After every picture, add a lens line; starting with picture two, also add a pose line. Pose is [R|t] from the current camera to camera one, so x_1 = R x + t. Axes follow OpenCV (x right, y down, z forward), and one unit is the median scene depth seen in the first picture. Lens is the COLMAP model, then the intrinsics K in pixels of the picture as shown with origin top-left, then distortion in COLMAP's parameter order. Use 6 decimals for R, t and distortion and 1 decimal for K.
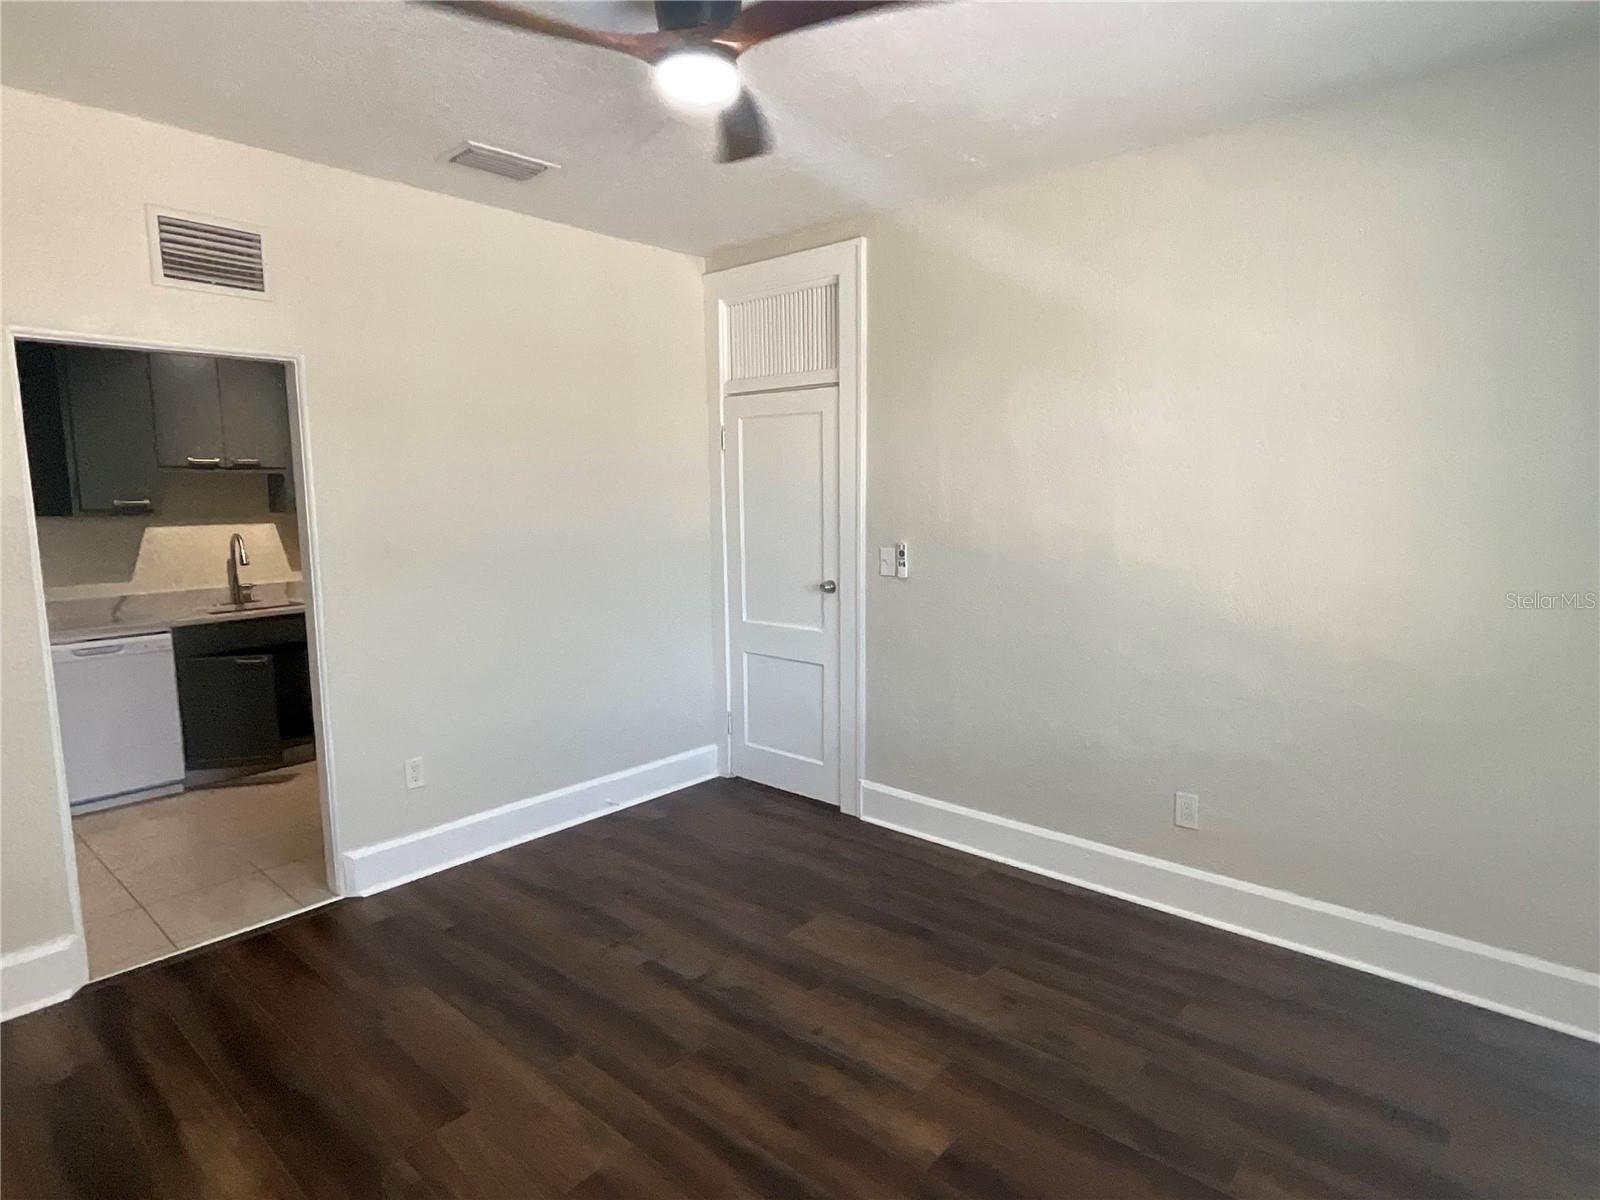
lens RADIAL K [[895.7, 0, 793.9], [0, 895.7, 613.9], [0, 0, 1]] dist [-0.015787, 0.011107]
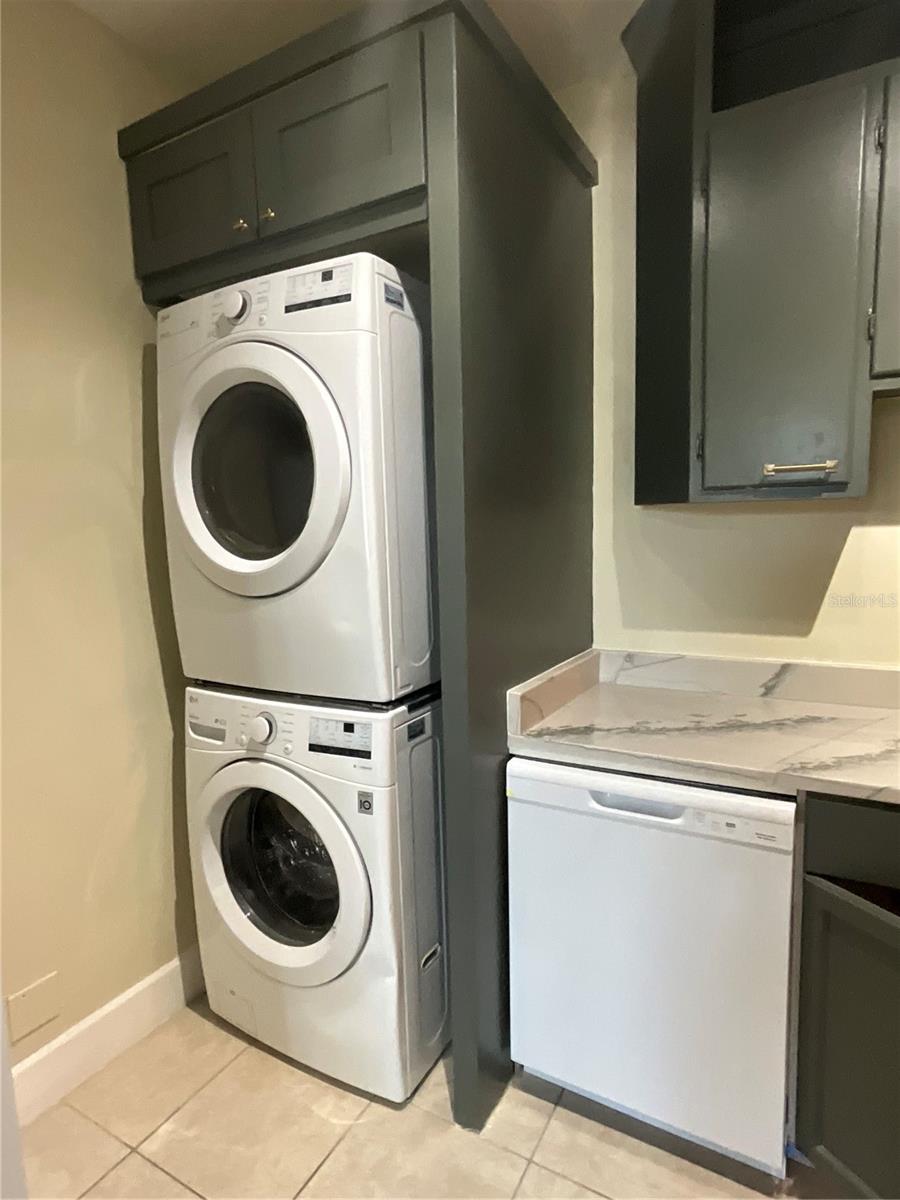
lens RADIAL K [[671.8, 0, 454.3], [0, 671.8, 604.4], [0, 0, 1]] dist [-0.015787, 0.011107]
pose [[0.224470, 0.107794, -0.968501, -0.422295], [-0.104743, 0.990774, 0.085997, -0.064200], [0.968835, 0.082140, 0.233690, 0.709587]]
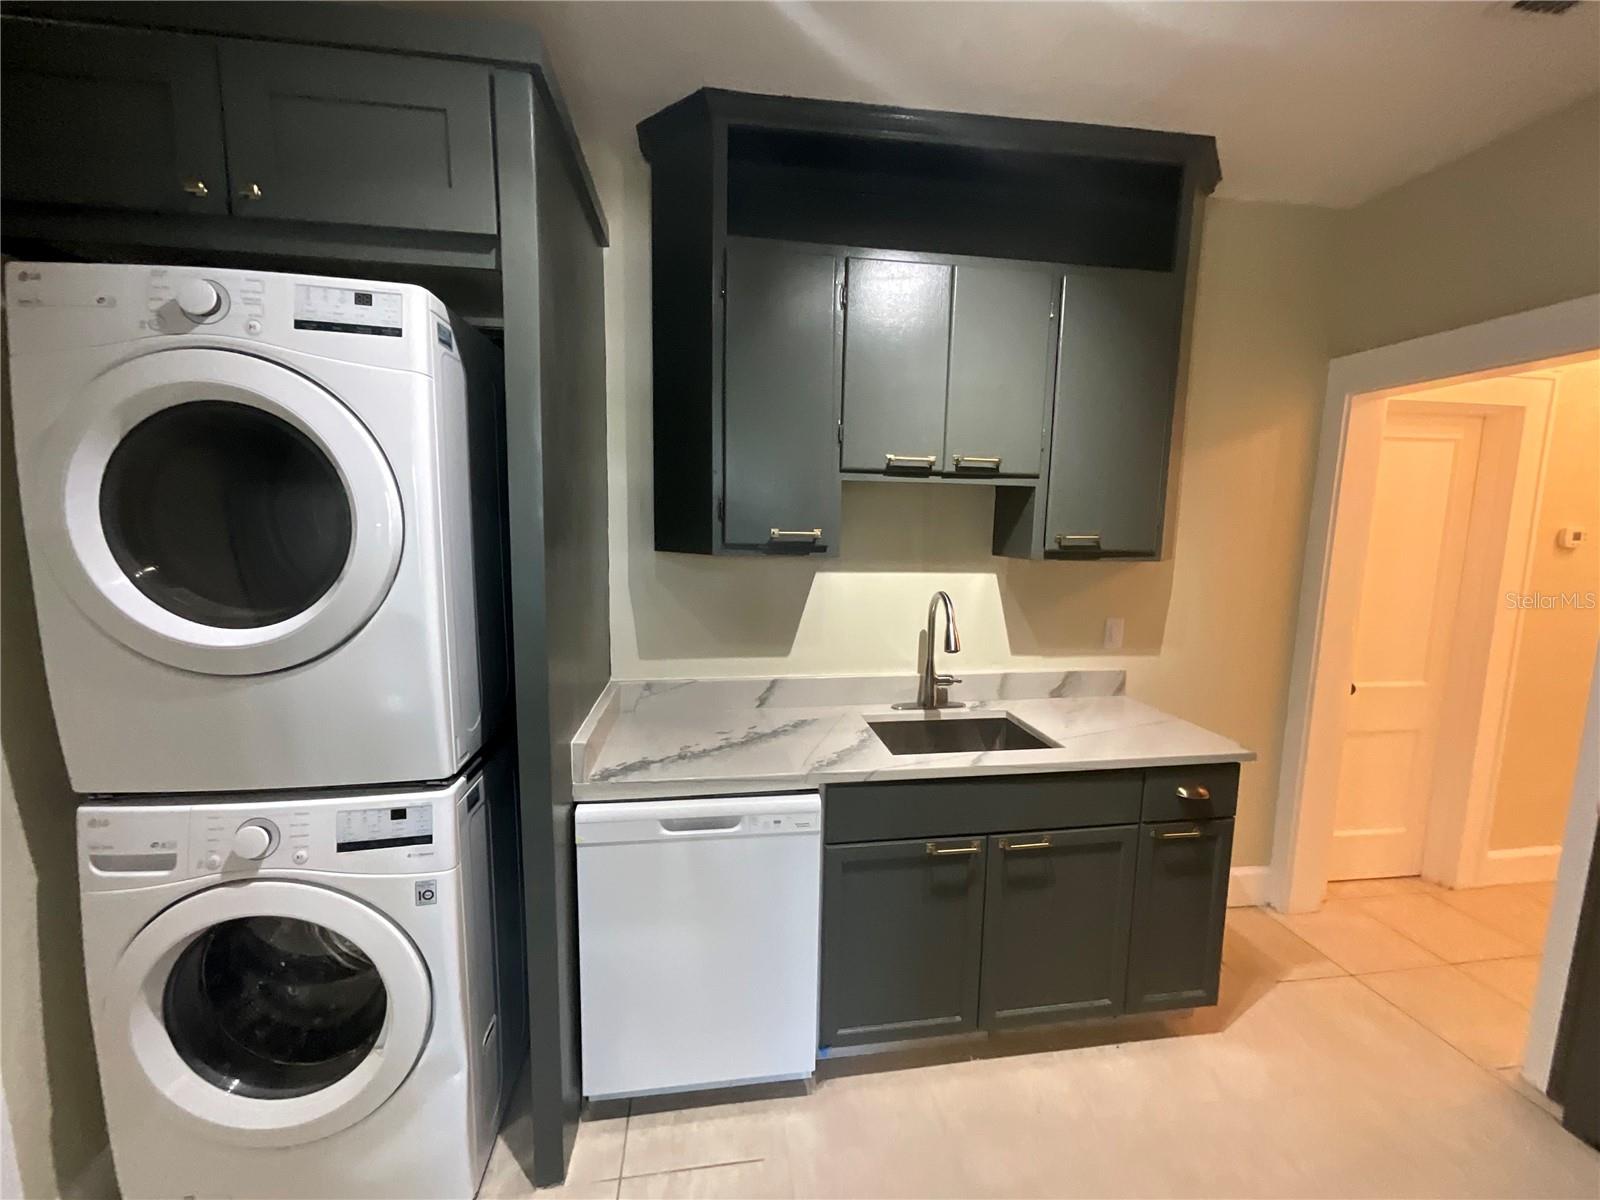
lens RADIAL K [[650.1, 0, 806.3], [0, 650.1, 604.4], [0, 0, 1]] dist [0.000317, -0.001007]
pose [[0.778257, 0.094803, -0.620749, -0.441925], [-0.103229, 0.994404, 0.022447, -0.083658], [0.619403, 0.046610, 0.783688, 0.632385]]
